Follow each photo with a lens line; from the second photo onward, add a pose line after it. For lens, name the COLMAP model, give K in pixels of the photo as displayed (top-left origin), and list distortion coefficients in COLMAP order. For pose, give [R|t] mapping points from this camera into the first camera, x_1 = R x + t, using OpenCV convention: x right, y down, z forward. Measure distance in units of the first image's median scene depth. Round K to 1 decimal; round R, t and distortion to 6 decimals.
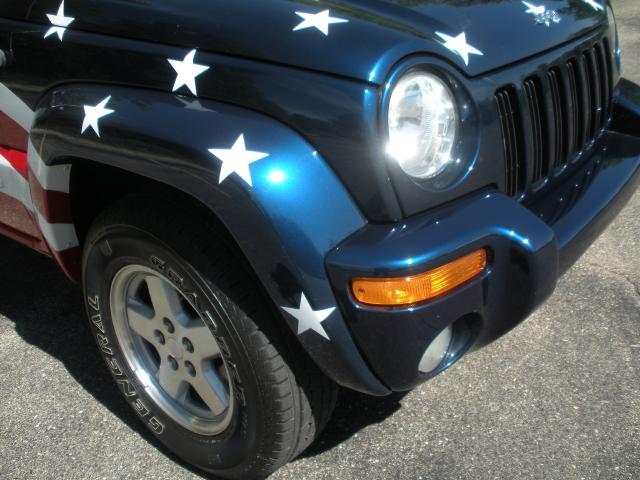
lens RADIAL K [[673.6, 0, 329.7], [0, 673.6, 228.4], [0, 0, 1]] dist [-0.309499, 0.374366]
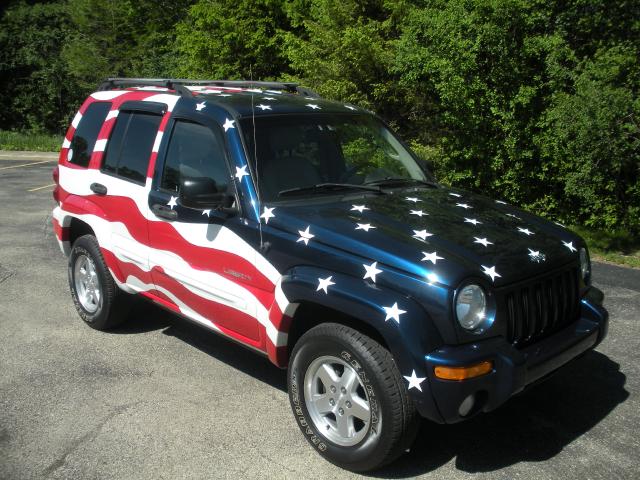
lens RADIAL K [[673.6, 0, 329.7], [0, 673.6, 228.4], [0, 0, 1]] dist [-0.309499, 0.374366]
pose [[0.988464, 0.107570, -0.106622, -0.126068], [-0.129720, 0.964658, -0.229365, 0.170416], [0.078181, 0.240550, 0.967483, -1.294632]]
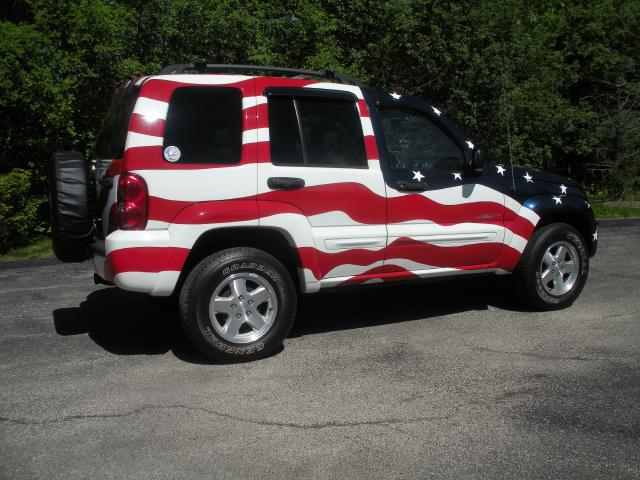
lens RADIAL K [[673.6, 0, 329.7], [0, 673.6, 228.4], [0, 0, 1]] dist [-0.309499, 0.374366]
pose [[0.432349, -0.038306, 0.900893, -4.593439], [0.362550, 0.922167, -0.134782, 0.017394], [-0.825610, 0.384891, 0.412585, 0.592346]]
